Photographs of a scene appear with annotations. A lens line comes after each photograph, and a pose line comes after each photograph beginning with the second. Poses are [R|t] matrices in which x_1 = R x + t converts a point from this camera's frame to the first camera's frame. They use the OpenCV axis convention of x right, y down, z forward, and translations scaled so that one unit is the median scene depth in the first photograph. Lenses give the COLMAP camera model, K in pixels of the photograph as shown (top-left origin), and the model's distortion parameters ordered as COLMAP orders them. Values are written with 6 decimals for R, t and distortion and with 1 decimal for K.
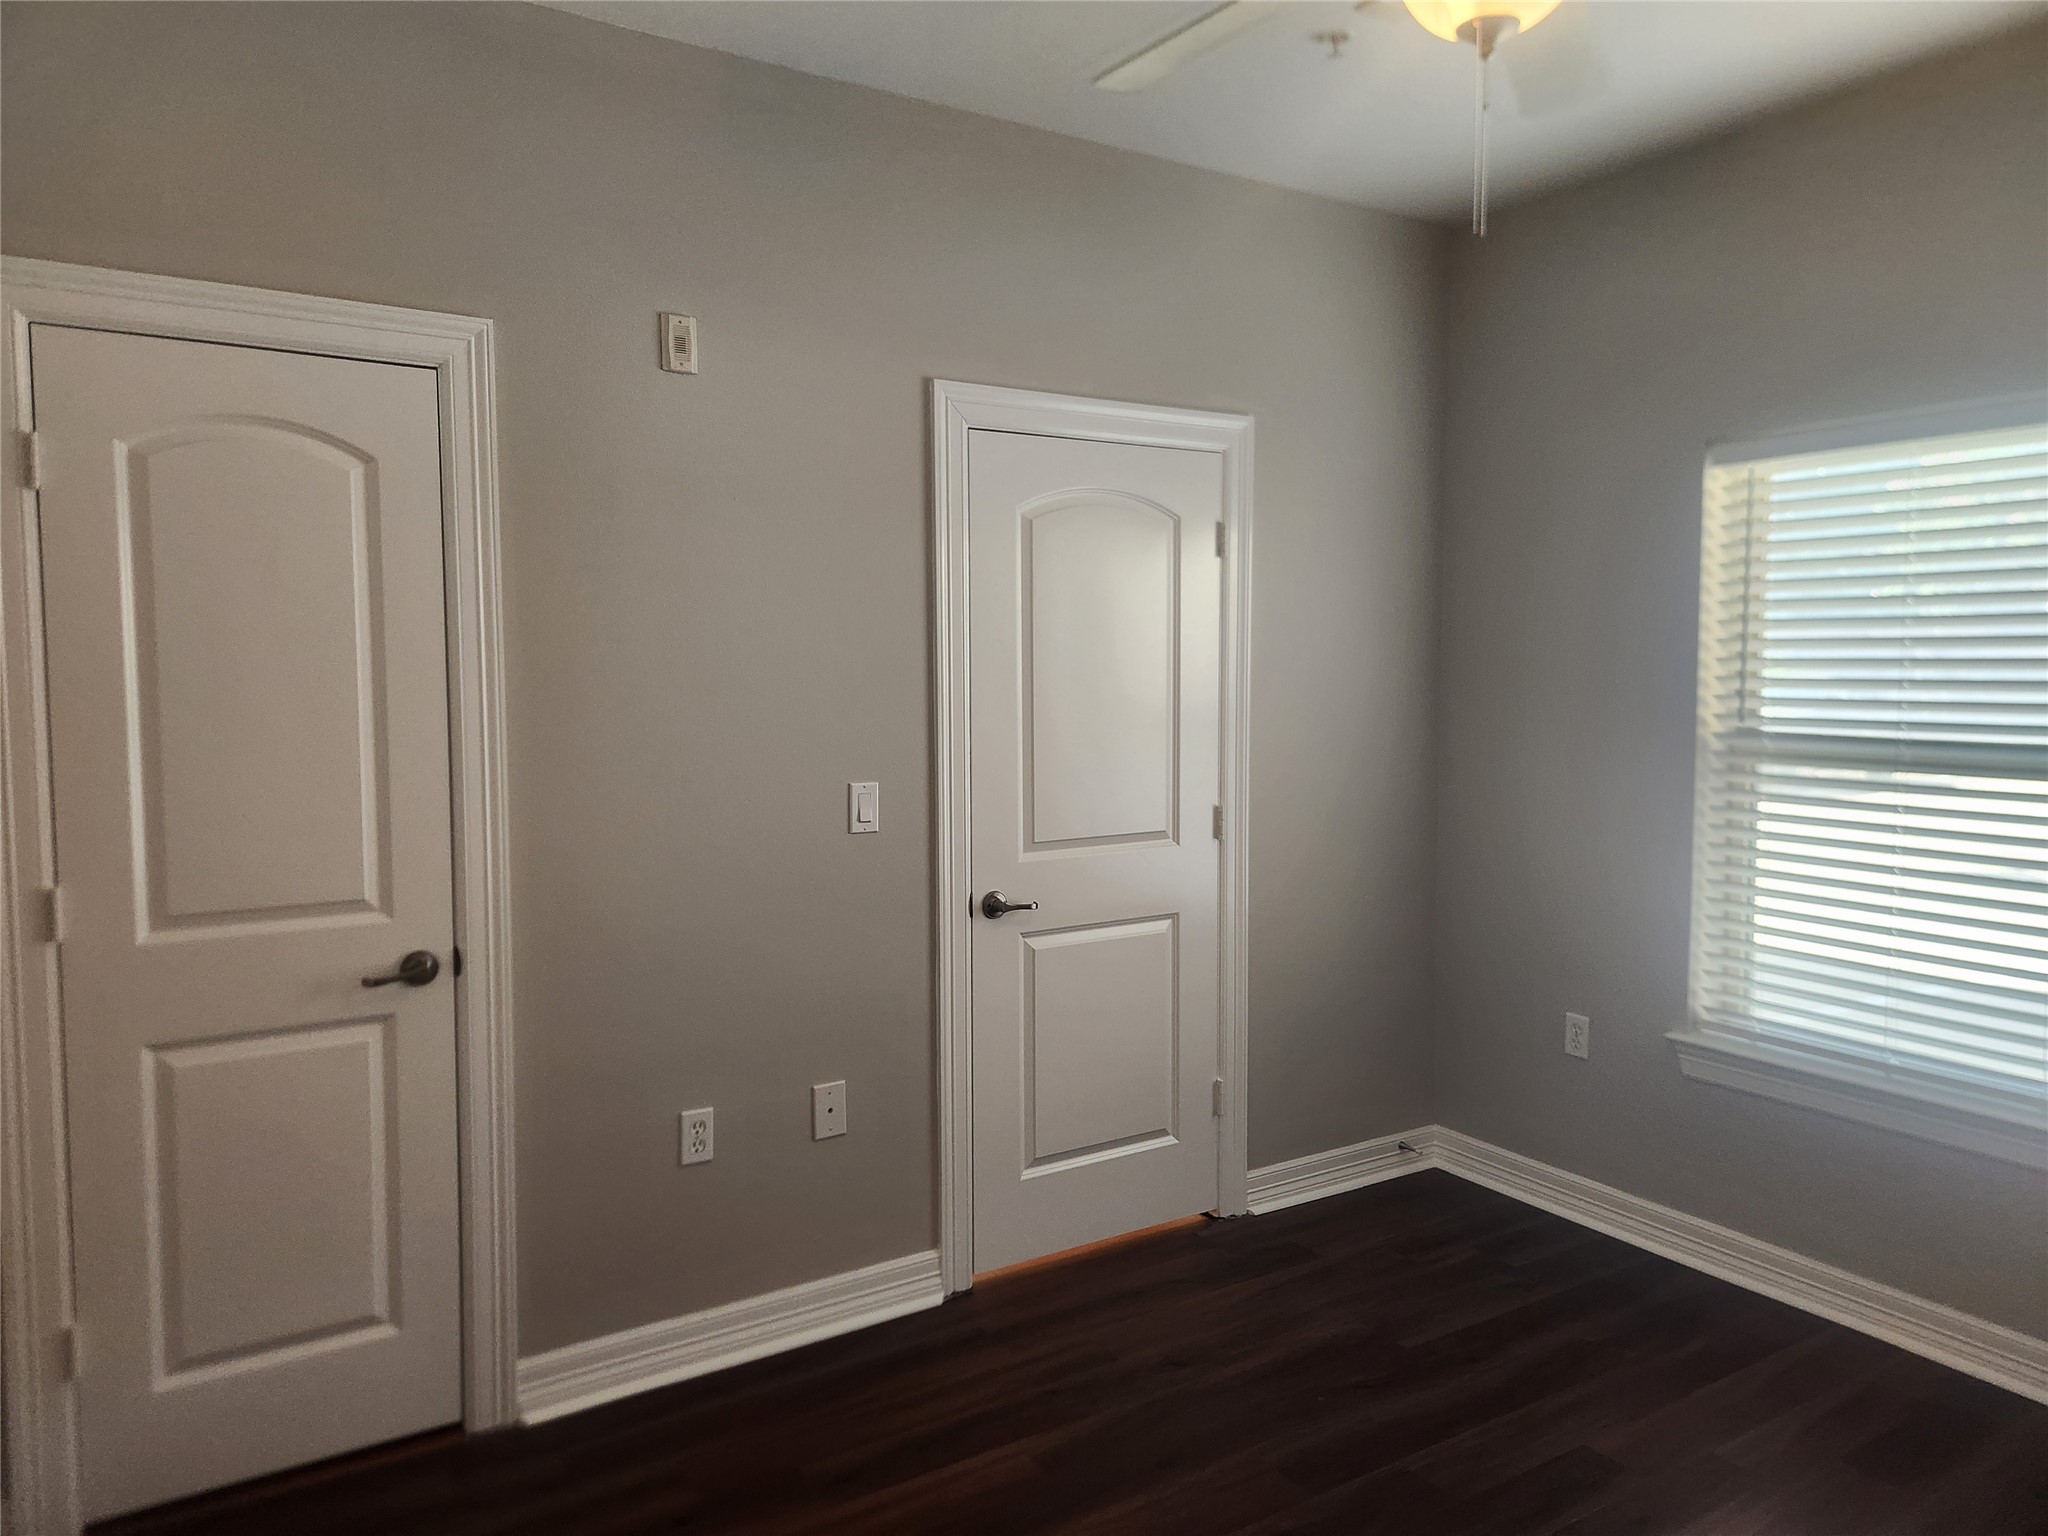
lens RADIAL K [[1378.0, 0, 1024.0], [0, 1378.0, 768.0], [0, 0, 1]] dist [0.077792, -0.076681]
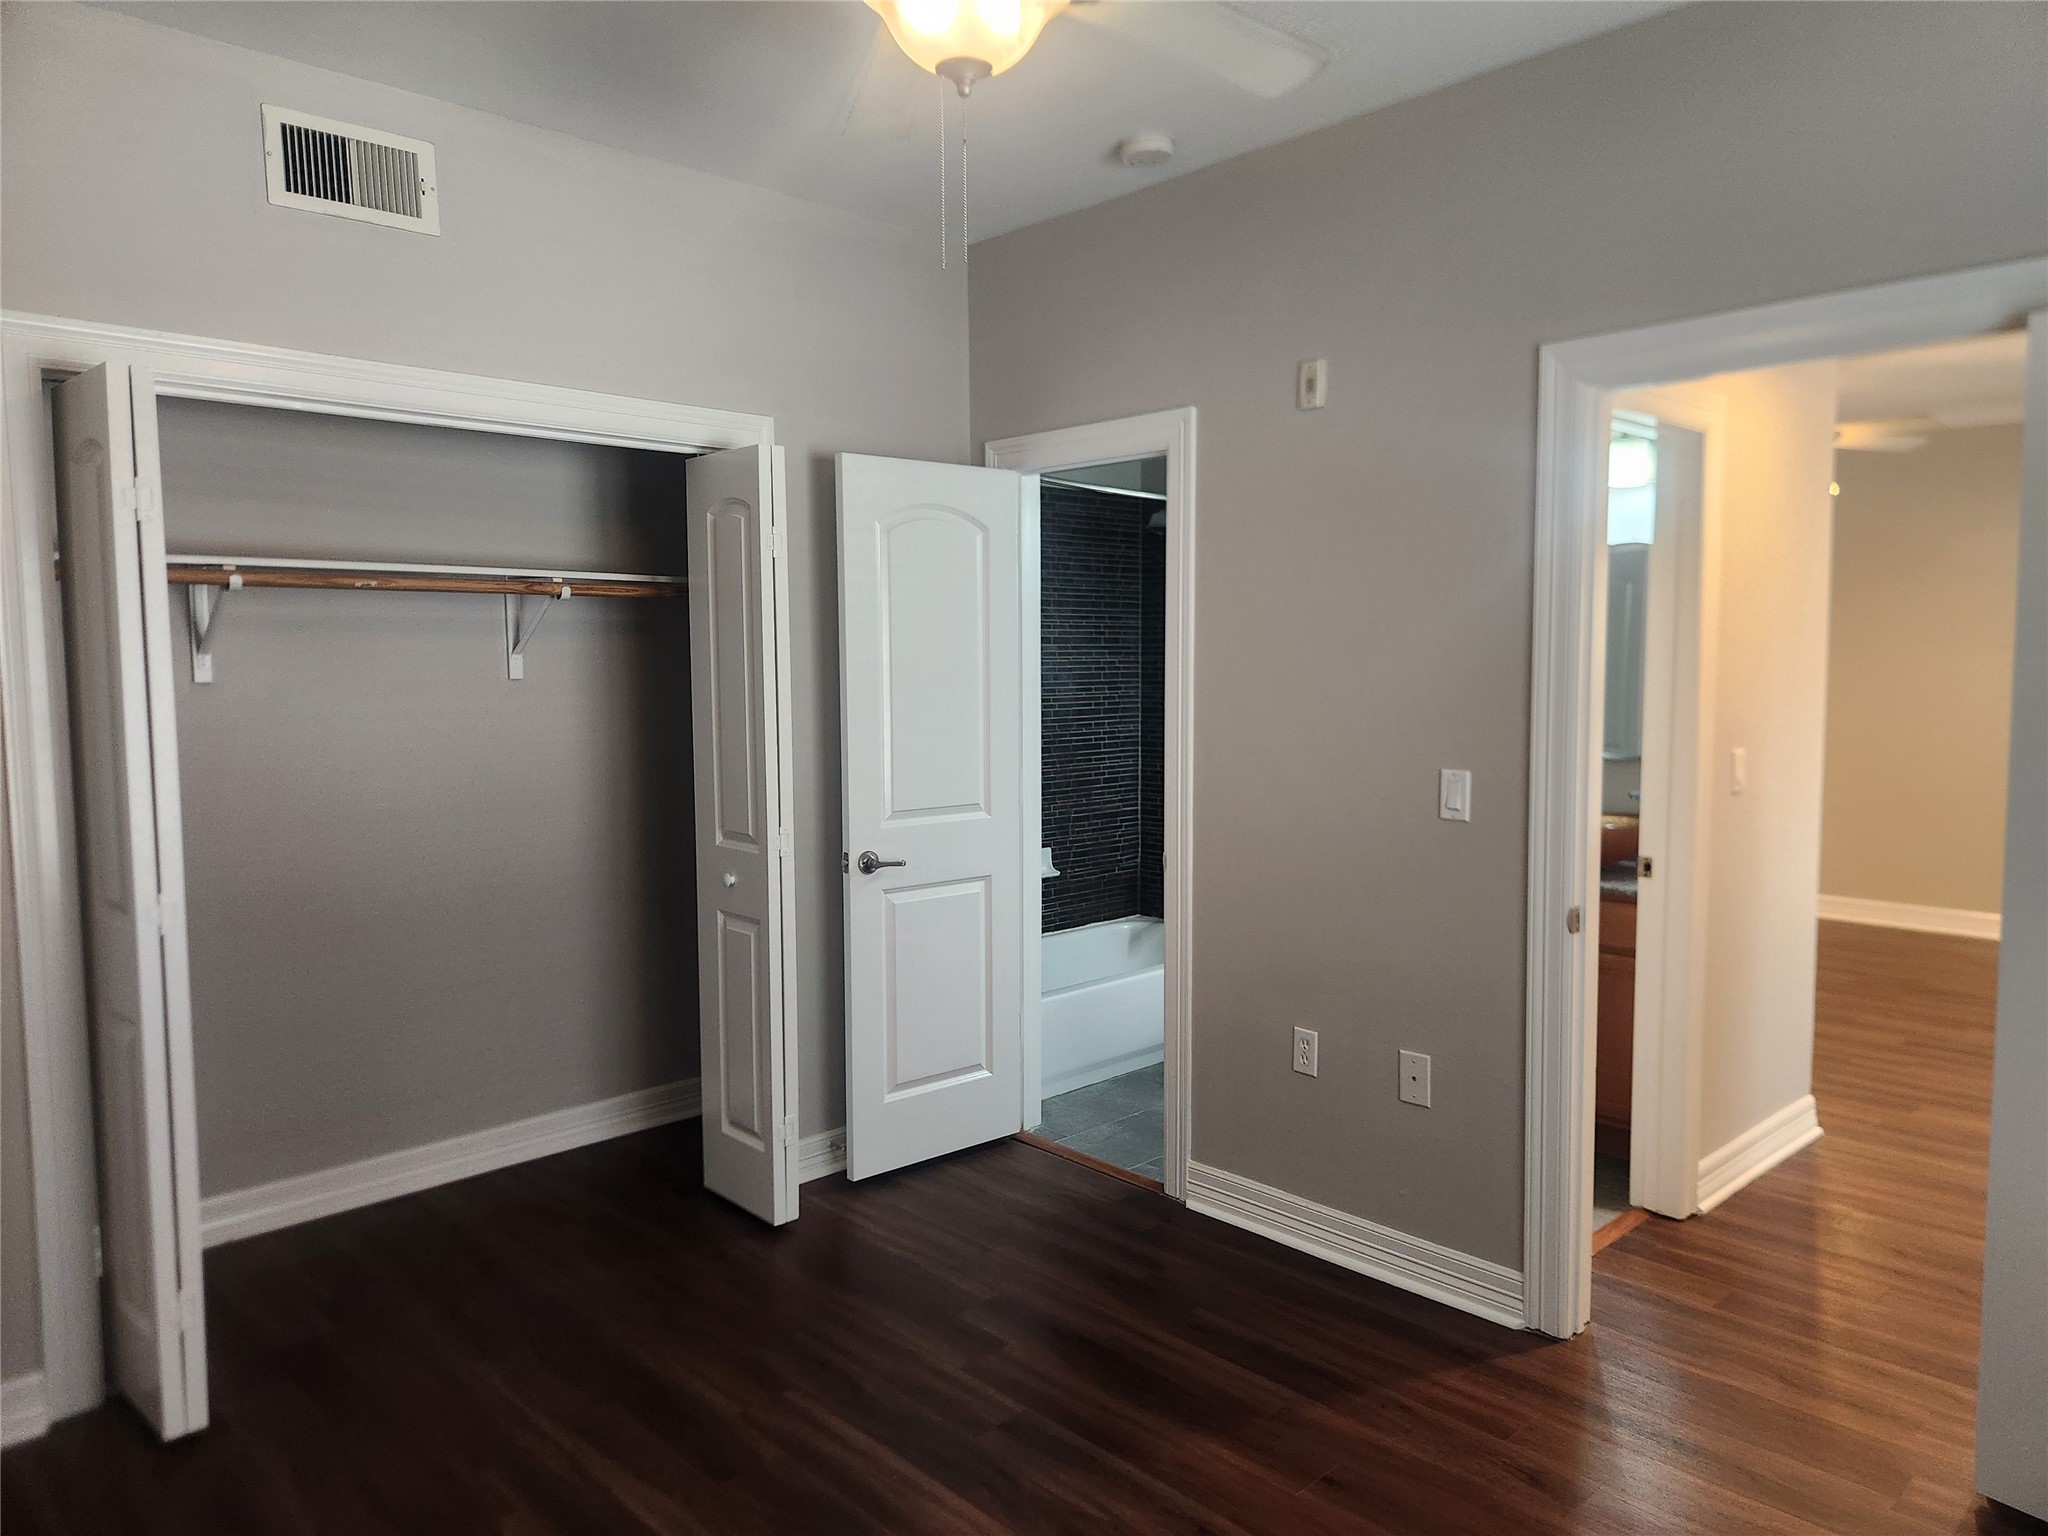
lens RADIAL K [[1365.7, 0, 1011.7], [0, 1365.7, 769.6], [0, 0, 1]] dist [0.088295, -0.071148]
pose [[0.178709, 0.089784, -0.979797, 0.882684], [-0.069978, 0.994466, 0.078364, -0.051036], [0.981410, 0.054560, 0.184003, 0.543490]]
